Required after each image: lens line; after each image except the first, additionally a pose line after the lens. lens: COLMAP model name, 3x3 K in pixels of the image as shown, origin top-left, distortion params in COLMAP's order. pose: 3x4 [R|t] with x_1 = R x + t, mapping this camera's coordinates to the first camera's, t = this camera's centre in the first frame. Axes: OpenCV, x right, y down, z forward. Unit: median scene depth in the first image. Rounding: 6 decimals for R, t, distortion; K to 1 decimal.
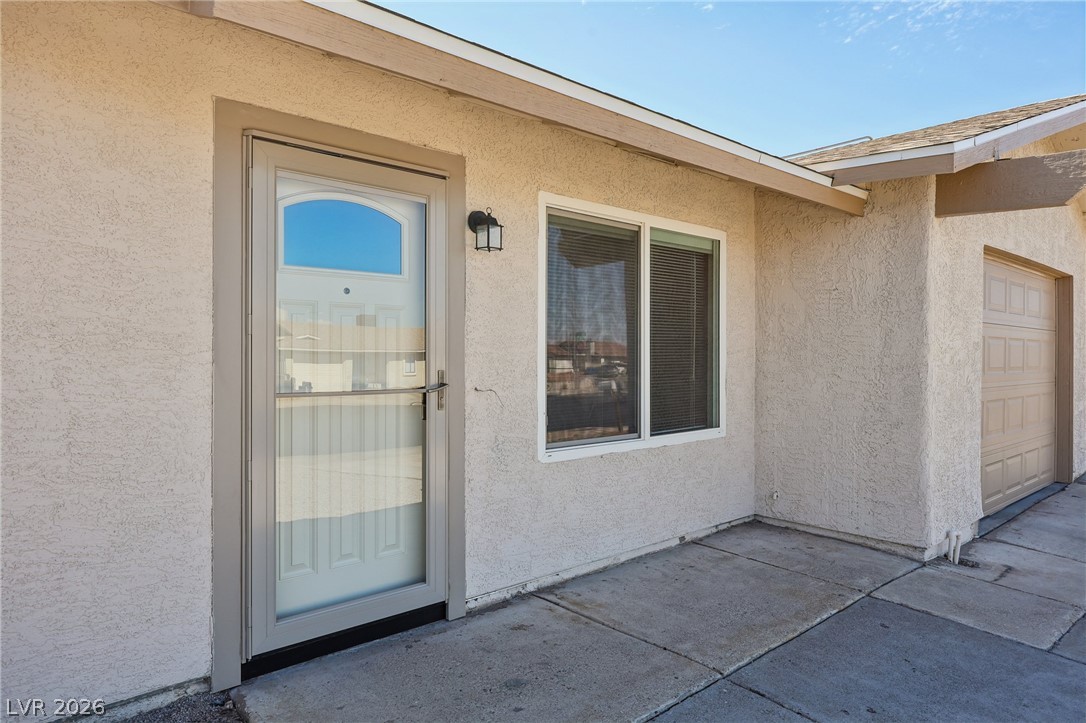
lens RADIAL K [[671.0, 0, 544.4], [0, 671.0, 358.4], [0, 0, 1]] dist [-0.000369, 0.001011]
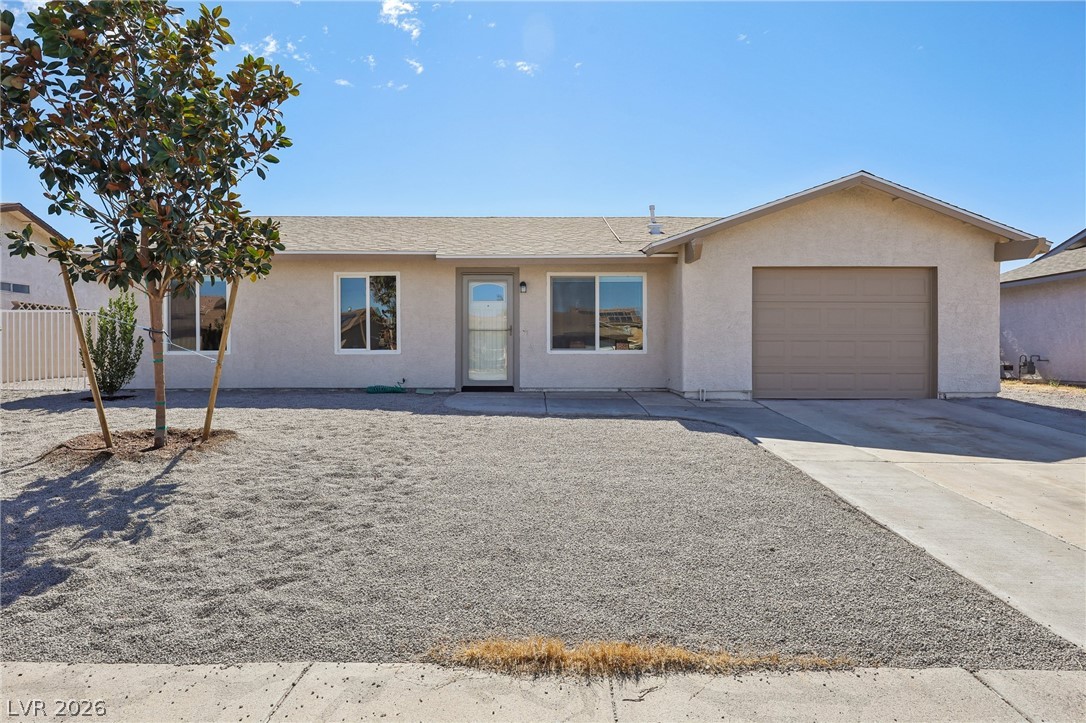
lens RADIAL K [[633.9, 0, 545.2], [0, 633.9, 356.1], [0, 0, 1]] dist [0.000232, -0.000089]
pose [[0.754594, 0.006289, -0.656162, 2.250274], [-0.000386, 0.999958, 0.009141, 0.153715], [0.656192, -0.006644, 0.754565, -1.520385]]
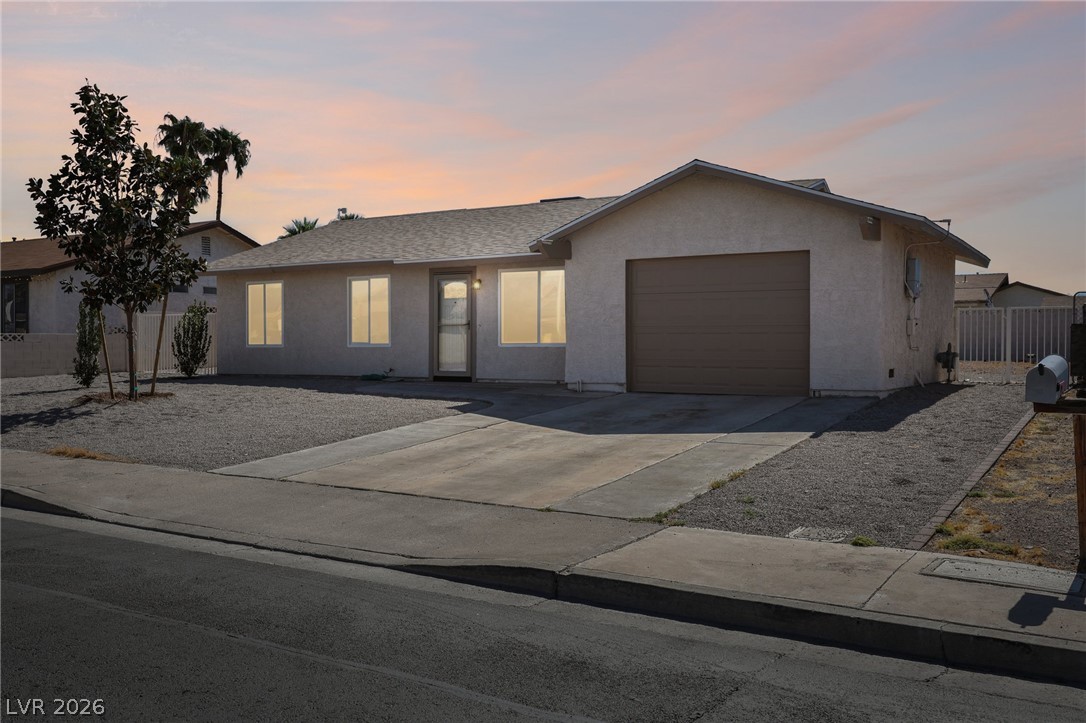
lens RADIAL K [[1017.3, 0, 543.0], [0, 1017.3, 361.5], [0, 0, 1]] dist [0.000286, -0.001126]
pose [[0.281053, 0.014971, -0.959575, 5.663739], [-0.000559, 0.999881, 0.015436, 0.167137], [0.959692, -0.003802, 0.281028, -0.302134]]
